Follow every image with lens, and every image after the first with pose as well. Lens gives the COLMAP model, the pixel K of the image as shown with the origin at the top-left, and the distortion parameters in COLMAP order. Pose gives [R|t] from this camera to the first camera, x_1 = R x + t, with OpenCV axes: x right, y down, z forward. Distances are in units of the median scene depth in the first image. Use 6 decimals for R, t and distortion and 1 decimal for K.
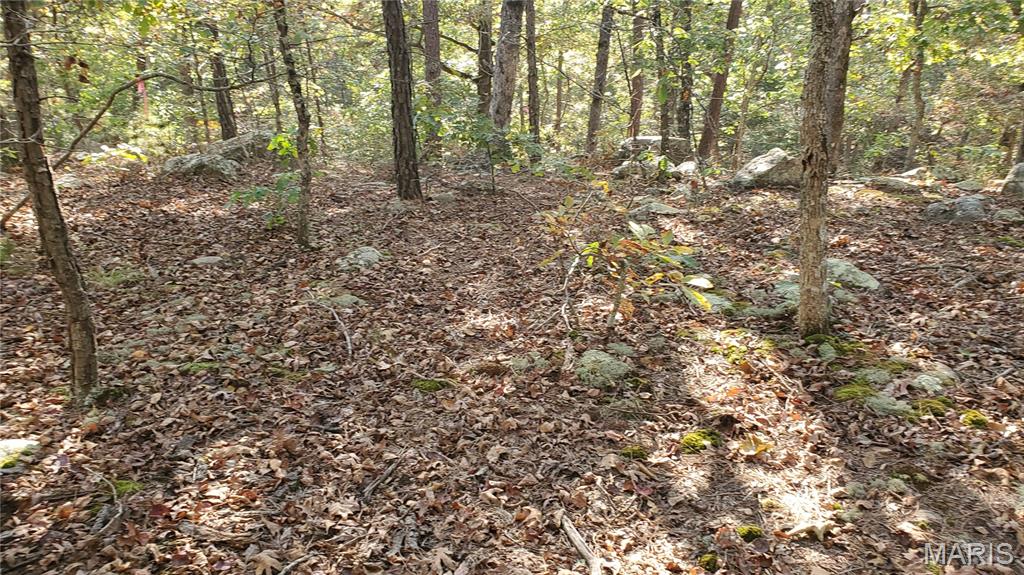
lens RADIAL K [[769.4, 0, 499.4], [0, 769.4, 287.2], [0, 0, 1]] dist [0.003298, 0.010178]
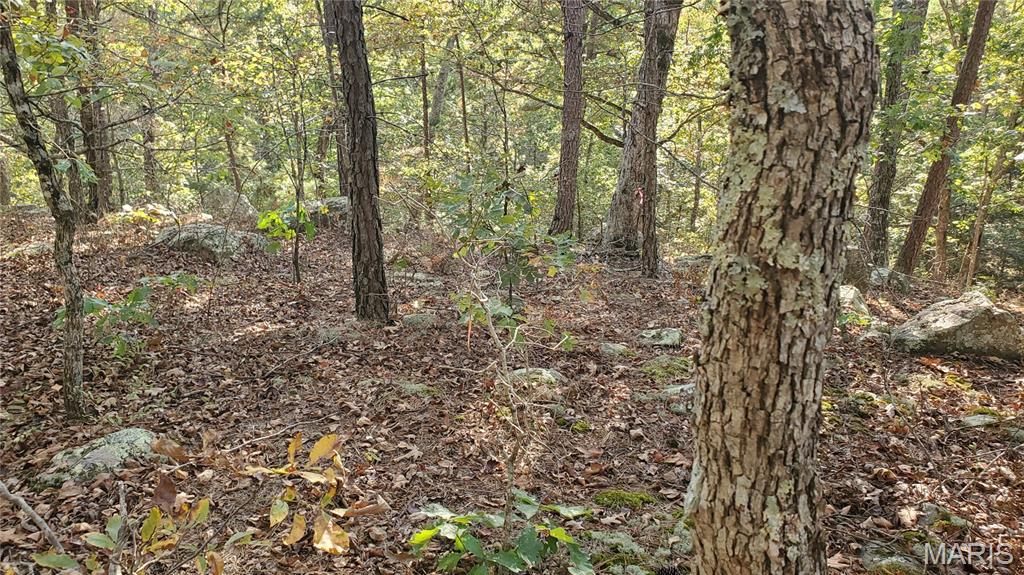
lens RADIAL K [[769.4, 0, 499.4], [0, 769.4, 287.2], [0, 0, 1]] dist [0.003298, 0.010178]
pose [[0.960494, 0.100129, -0.259665, 0.246206], [-0.119616, 0.990986, -0.060323, -0.163219], [0.251284, 0.089000, 0.963813, 0.489270]]
